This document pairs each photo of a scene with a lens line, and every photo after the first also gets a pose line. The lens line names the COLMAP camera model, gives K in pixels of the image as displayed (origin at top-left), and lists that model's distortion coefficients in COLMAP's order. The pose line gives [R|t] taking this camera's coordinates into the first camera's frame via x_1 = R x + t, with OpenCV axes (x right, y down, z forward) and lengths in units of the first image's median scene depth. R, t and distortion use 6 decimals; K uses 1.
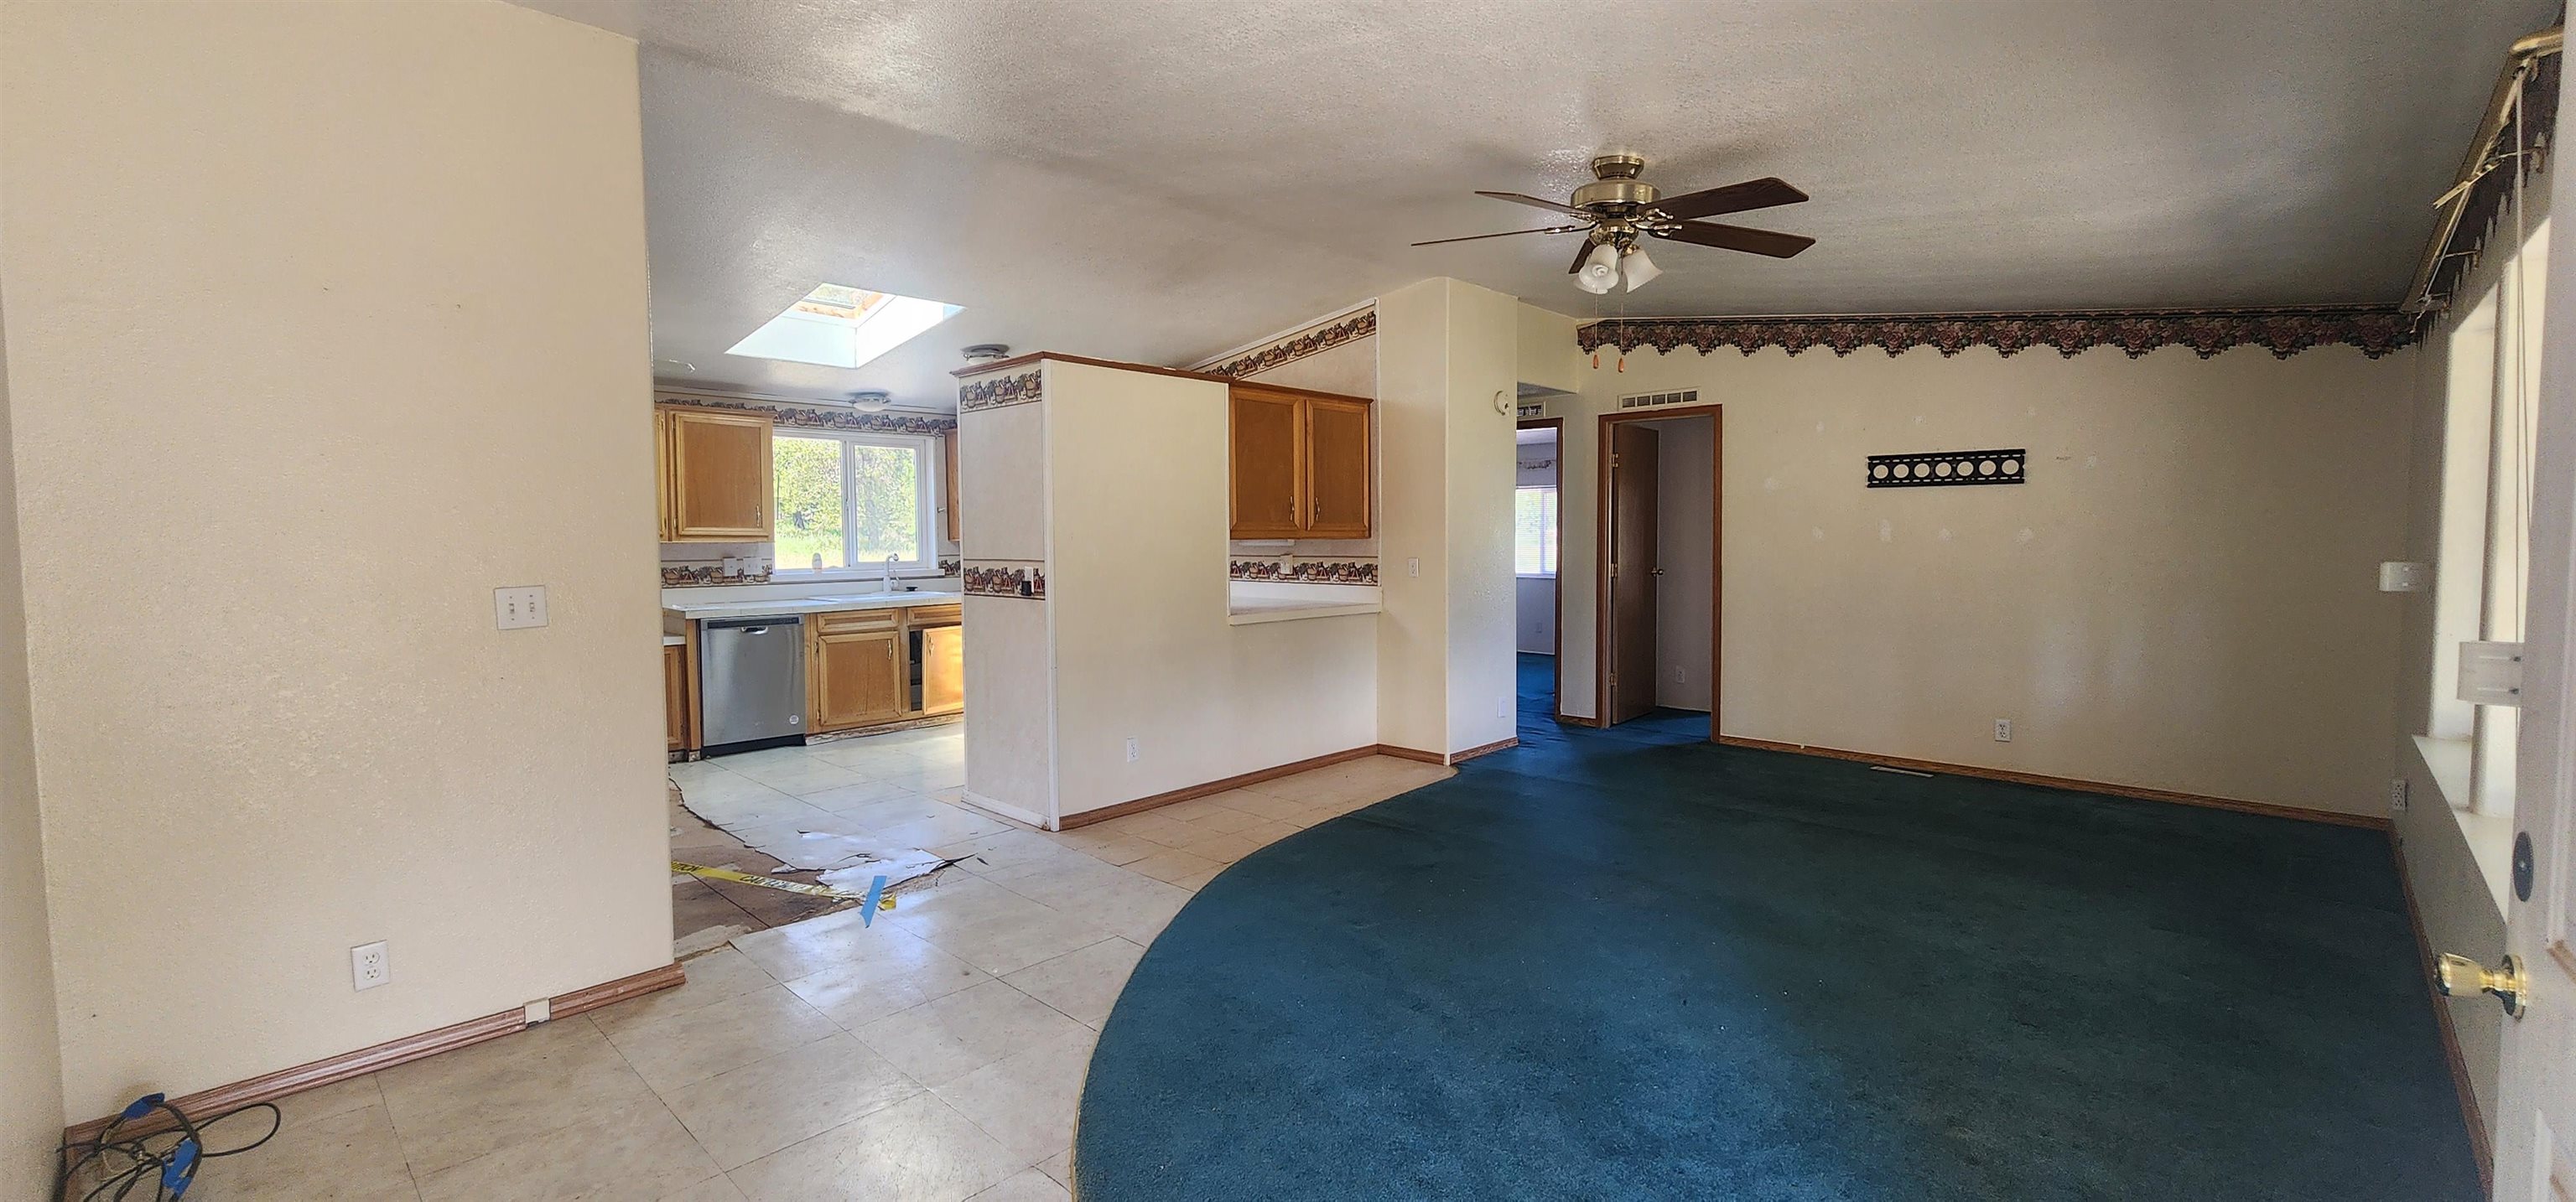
lens RADIAL K [[1057.4, 0, 1292.1], [0, 1057.4, 591.6], [0, 0, 1]] dist [-0.001252, 0.000447]
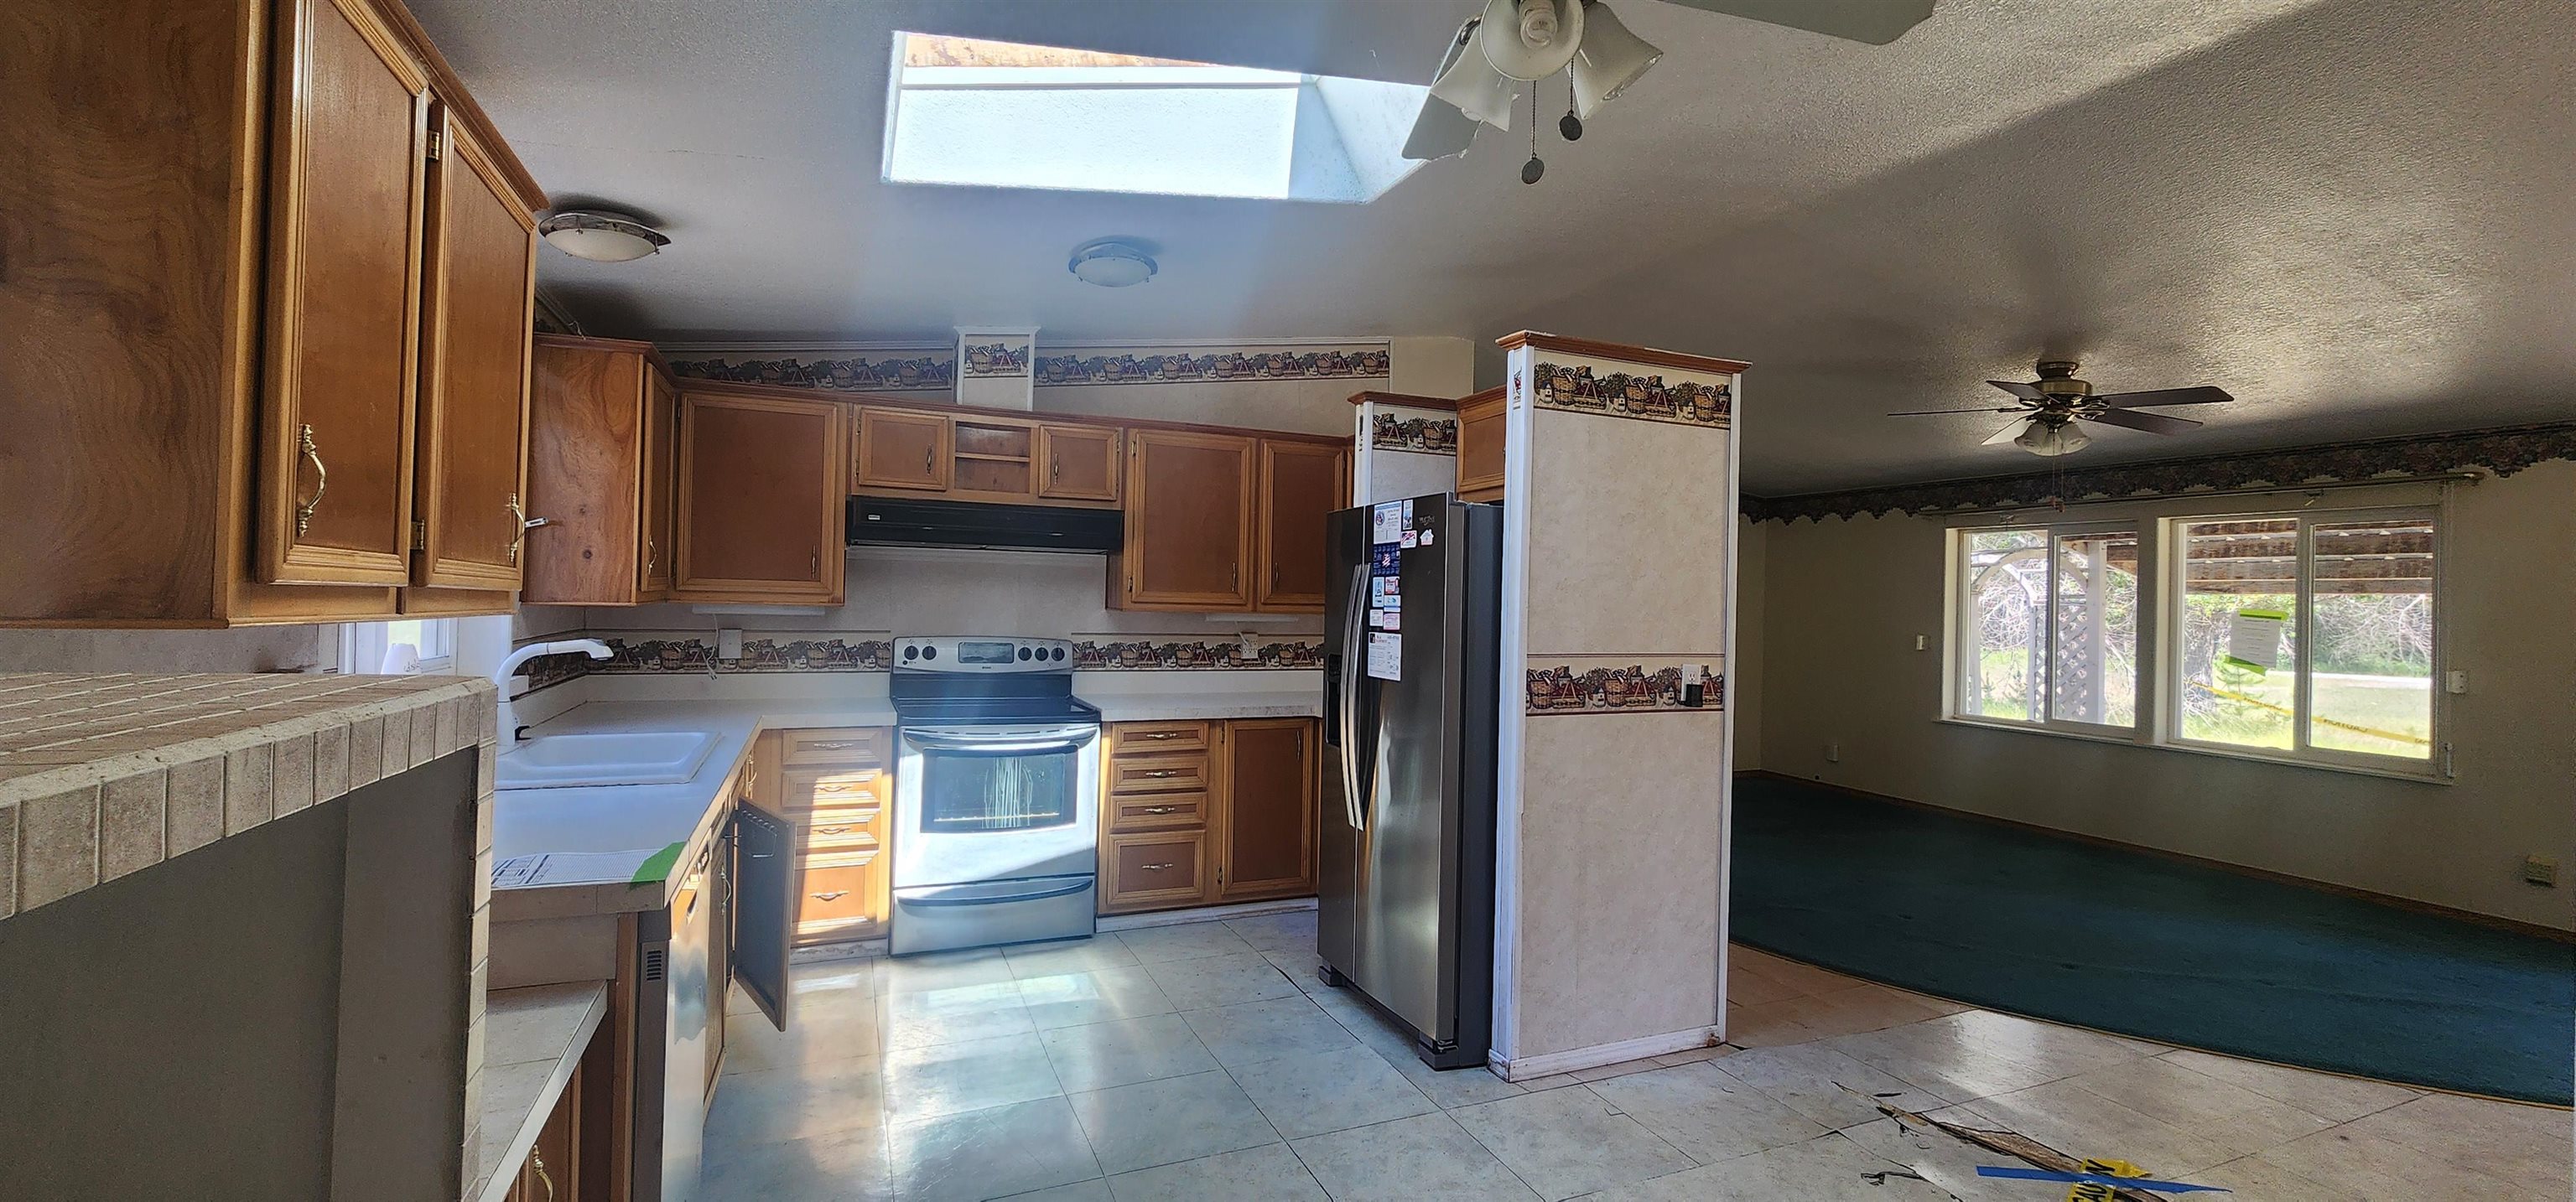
lens RADIAL K [[1057.4, 0, 1296.6], [0, 1057.4, 591.4], [0, 0, 1]] dist [-0.001252, 0.000447]
pose [[0.392826, 0.022667, 0.919333, -0.729001], [0.026117, 0.999018, -0.035792, -0.039080], [-0.919242, 0.038070, 0.391848, 0.721372]]
